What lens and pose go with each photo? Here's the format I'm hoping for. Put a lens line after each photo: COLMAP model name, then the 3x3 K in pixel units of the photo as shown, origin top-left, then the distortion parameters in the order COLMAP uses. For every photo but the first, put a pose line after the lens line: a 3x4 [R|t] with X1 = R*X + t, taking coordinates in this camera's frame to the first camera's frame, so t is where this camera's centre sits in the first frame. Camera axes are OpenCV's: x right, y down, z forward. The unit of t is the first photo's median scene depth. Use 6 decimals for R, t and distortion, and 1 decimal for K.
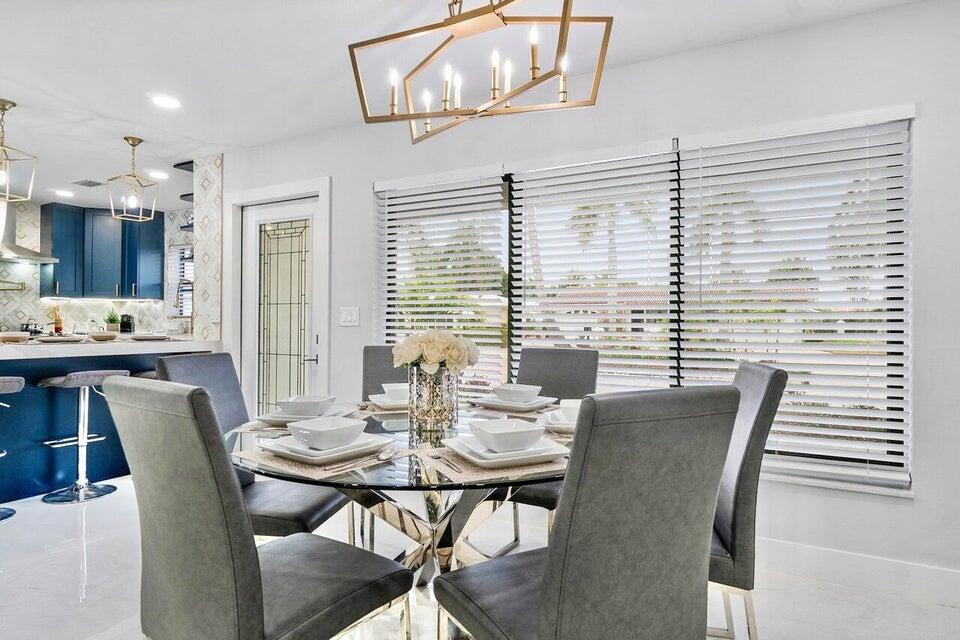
lens RADIAL K [[579.3, 0, 464.8], [0, 579.3, 323.6], [0, 0, 1]] dist [-0.002224, -0.000057]
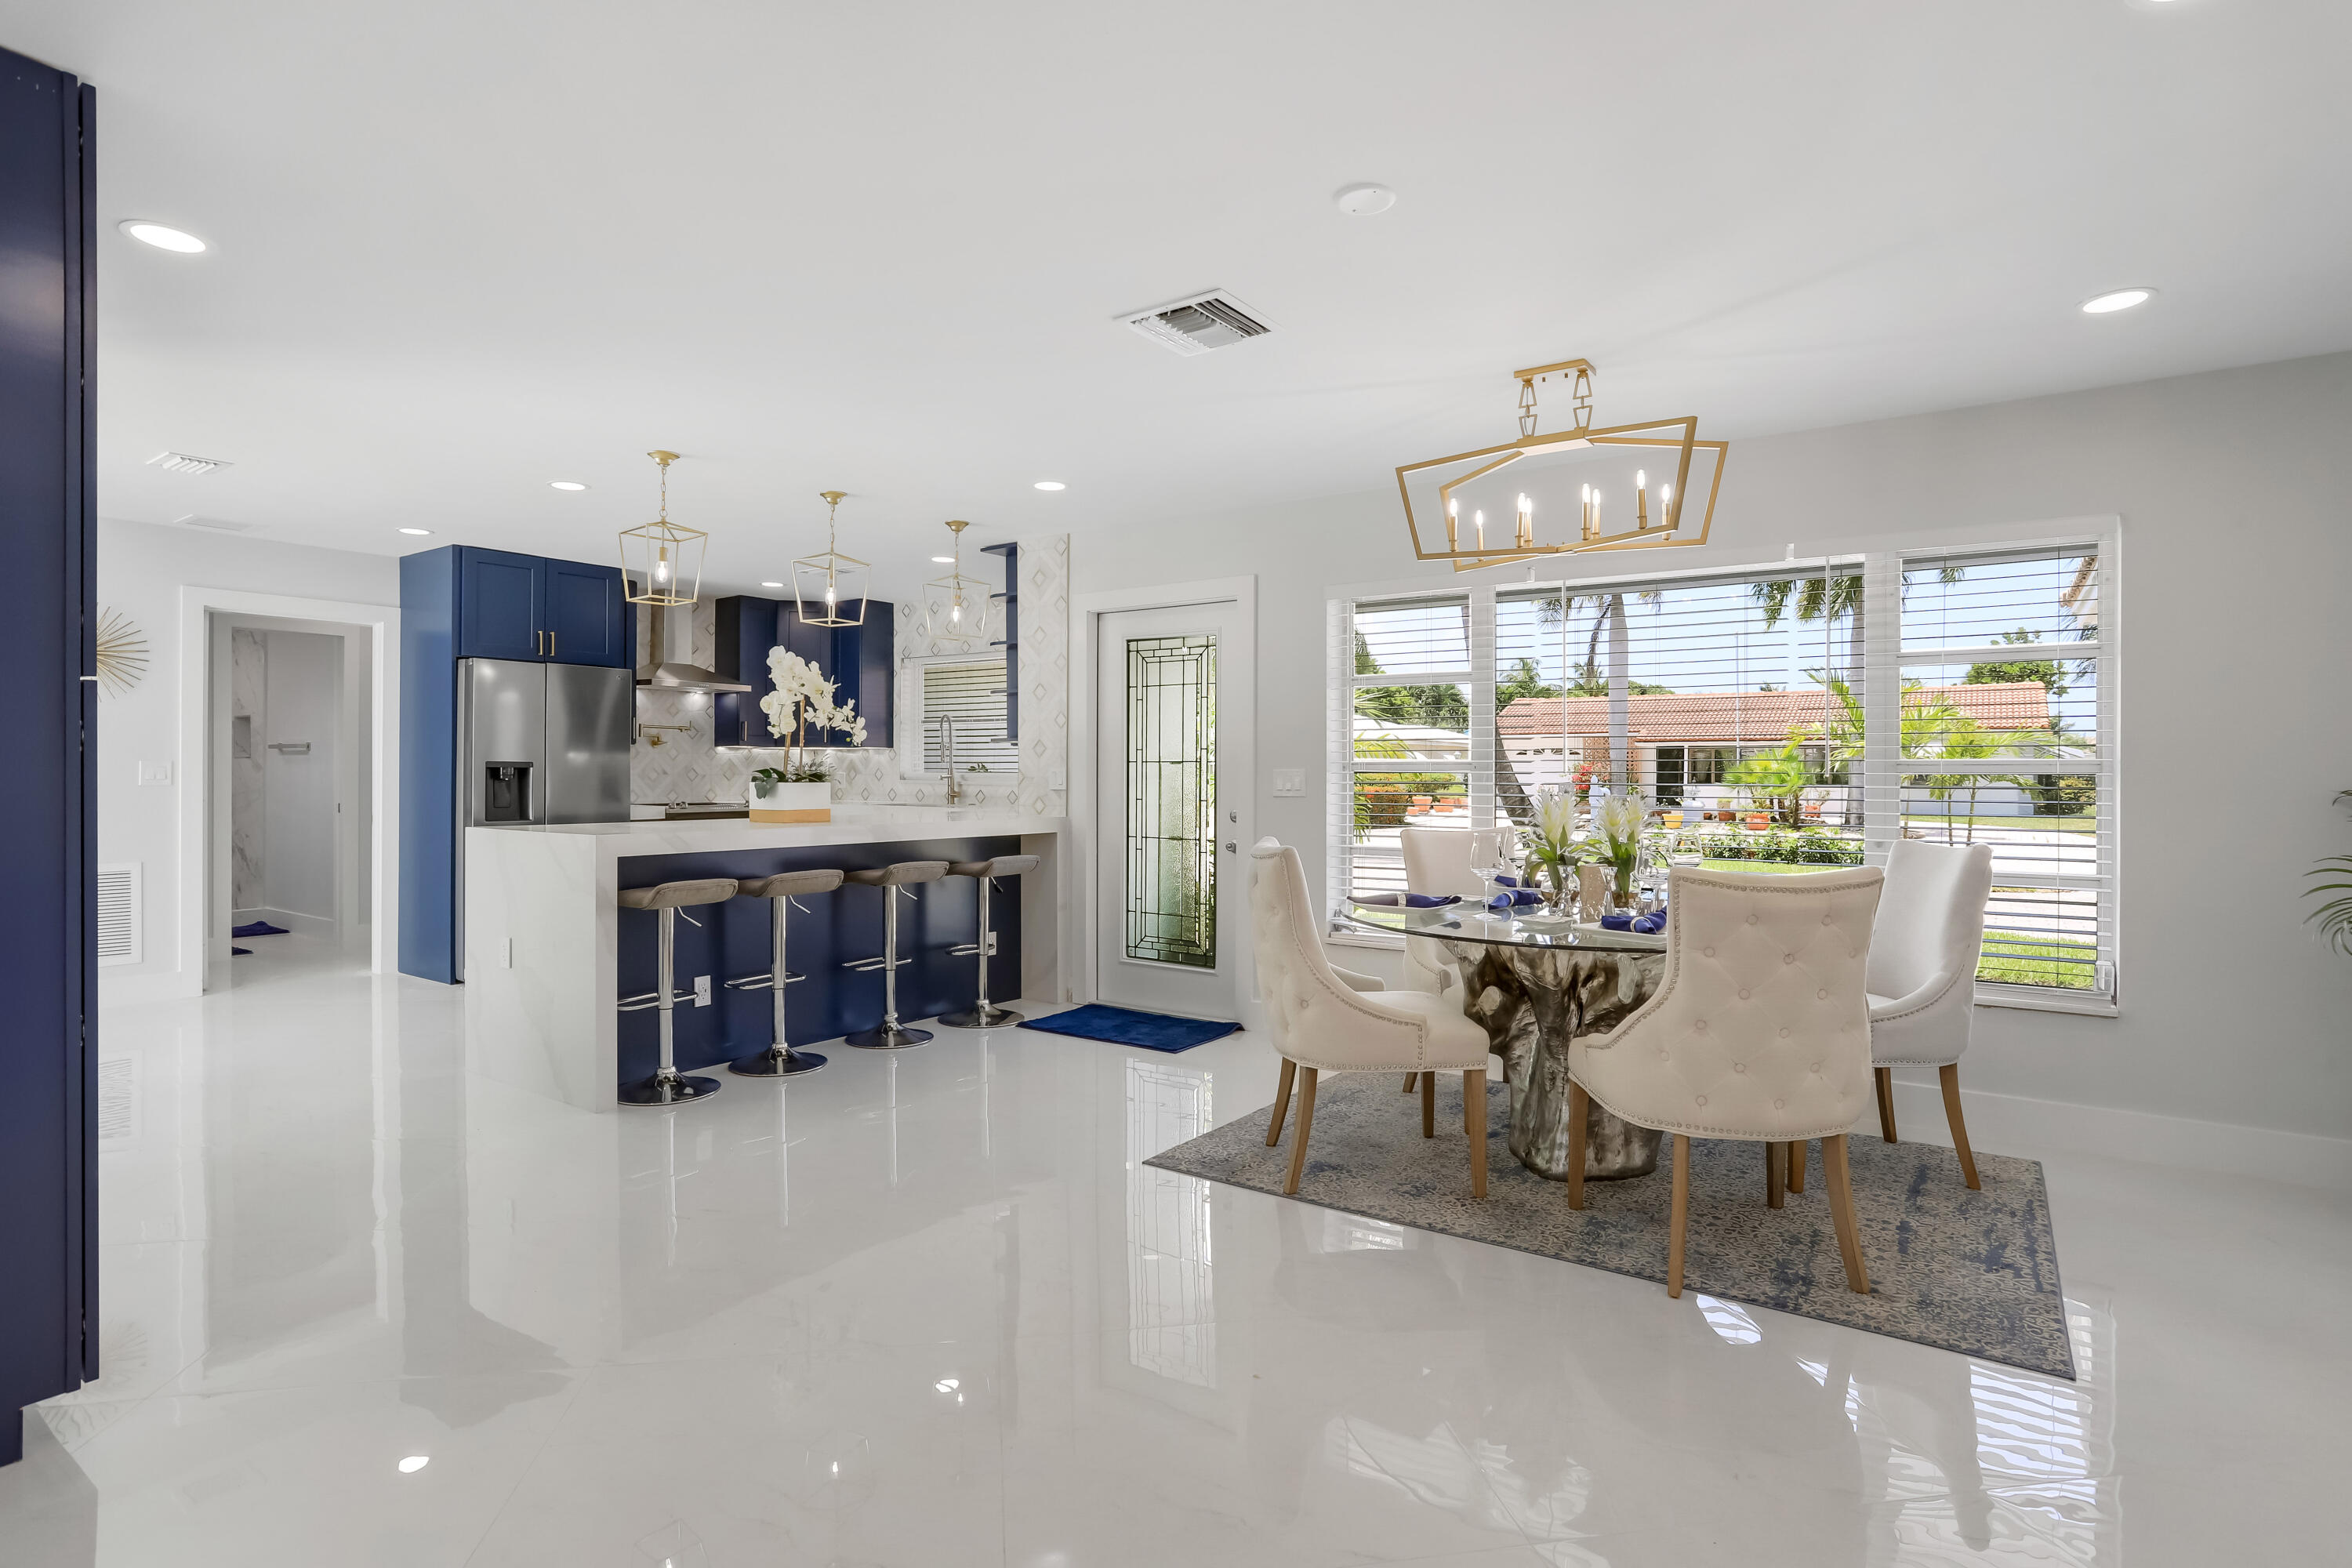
lens RADIAL K [[1223.8, 0, 1133.7], [0, 1223.8, 783.5], [0, 0, 1]] dist [-0.058644, 0.000622]
pose [[0.992495, -0.002735, -0.122258, -0.227318], [0.003678, 0.999965, 0.007493, -0.024368], [0.122233, -0.007886, 0.992470, -0.494156]]
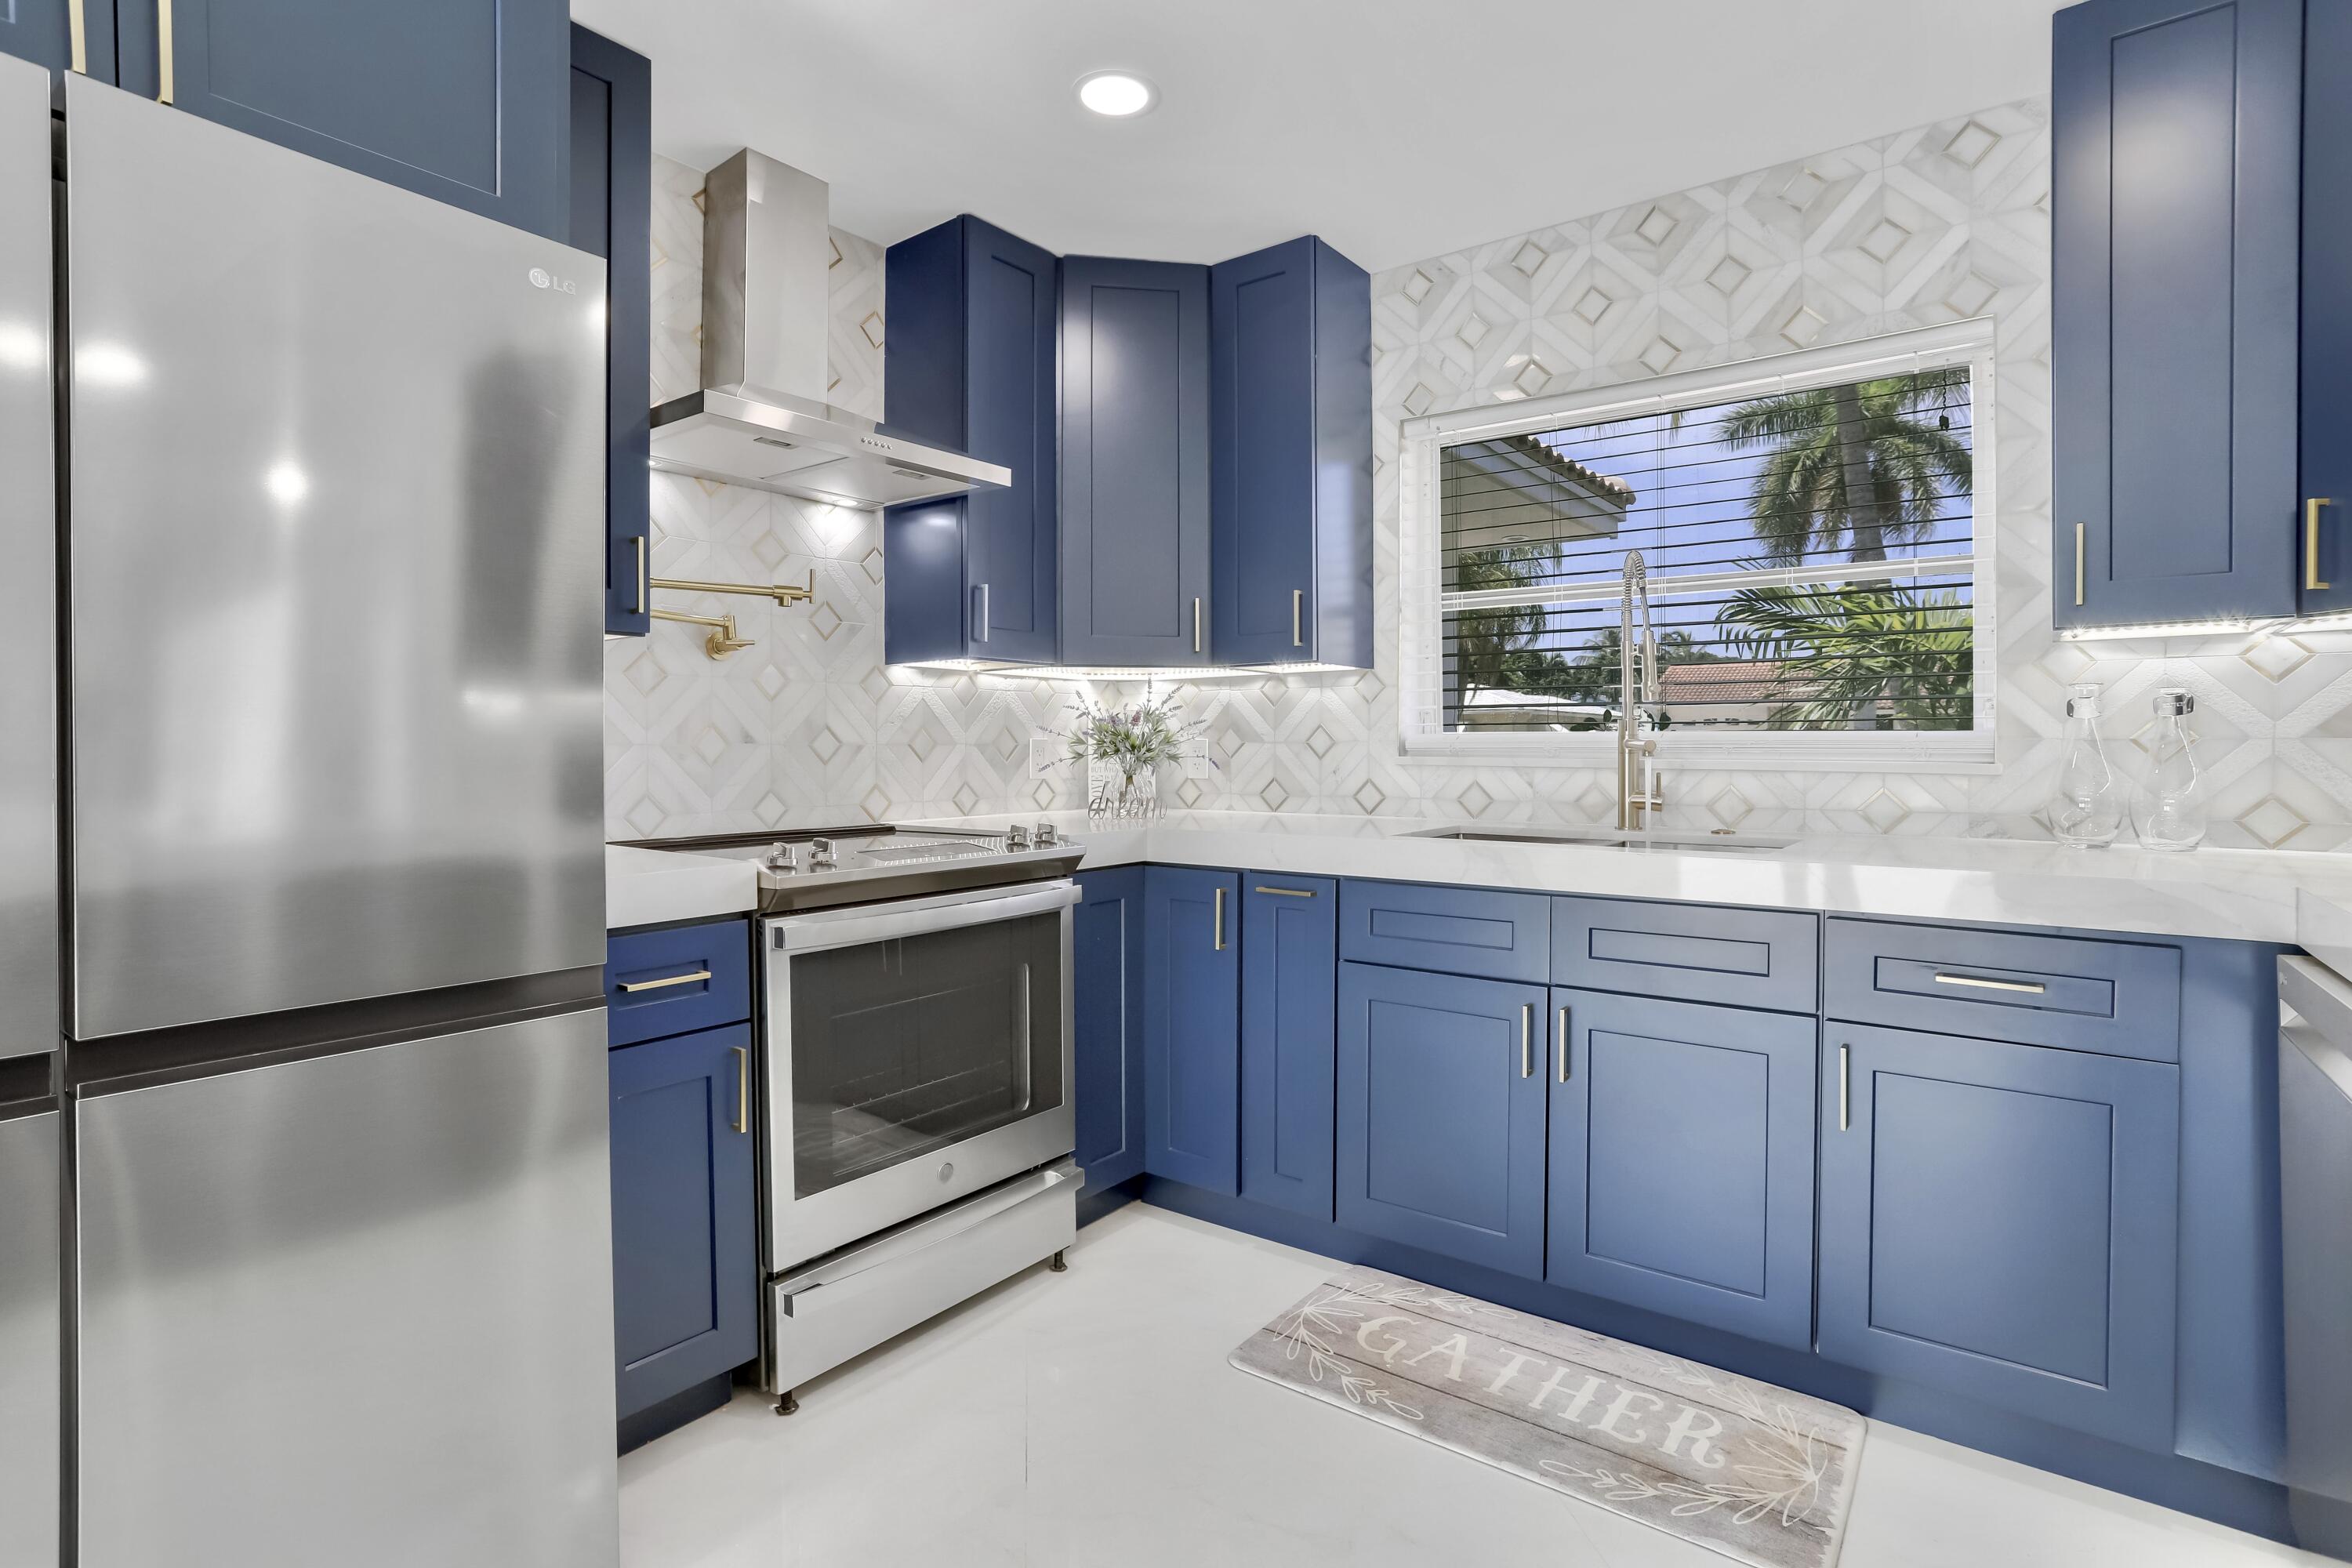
lens RADIAL K [[1223.8, 0, 1133.7], [0, 1223.8, 783.5], [0, 0, 1]] dist [-0.058644, 0.000622]
pose [[0.986528, -0.003775, -0.163548, -1.076880], [0.008166, 0.999624, 0.026189, -0.020539], [0.163388, -0.027172, 0.986188, 1.059314]]
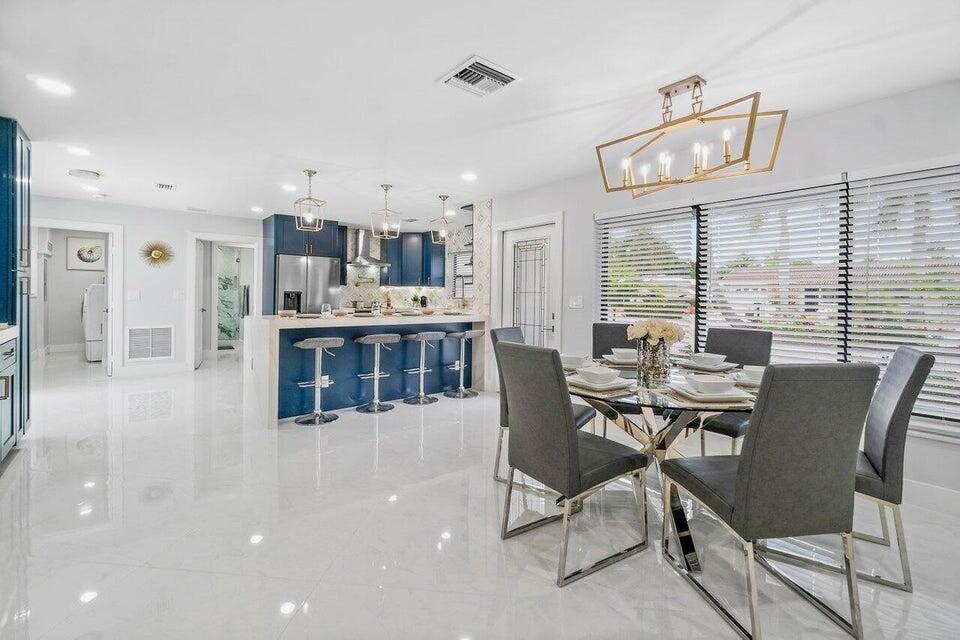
lens RADIAL K [[435.3, 0, 453.6], [0, 435.3, 301.1], [0, 0, 1]] dist [-0.000259, 0.000035]
pose [[0.921226, 0.007540, -0.388956, -0.054577], [-0.004102, 0.999945, 0.009668, -0.026953], [0.389007, -0.007311, 0.921206, -0.207595]]
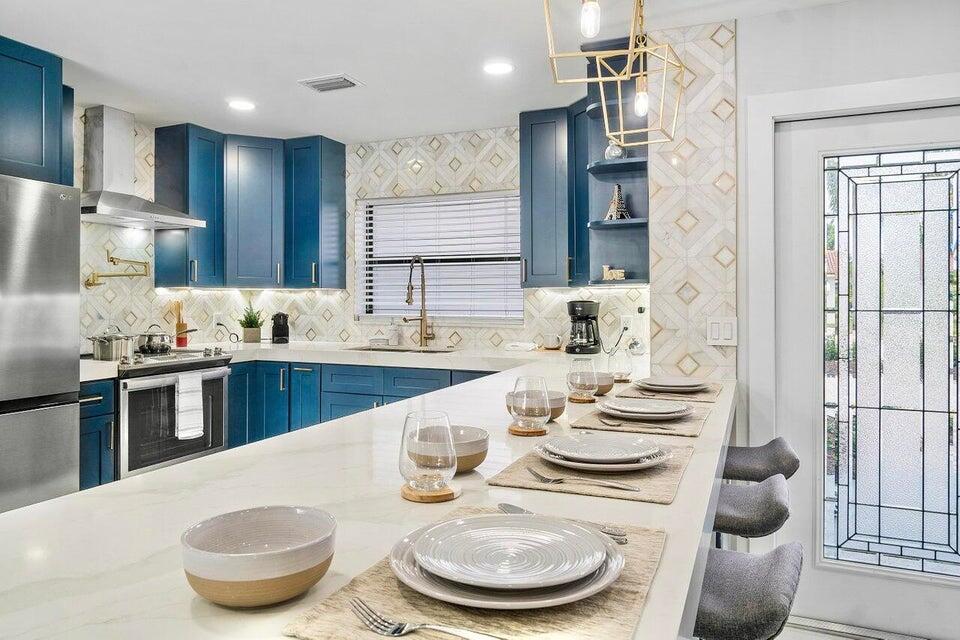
lens RADIAL K [[694.3, 0, 475.9], [0, 694.3, 305.8], [0, 0, 1]] dist [-0.007405, -0.005323]
pose [[0.994823, -0.007395, 0.101352, -0.923447], [0.006571, 0.999943, 0.008460, -0.057479], [-0.101408, -0.007750, 0.994815, 0.525043]]
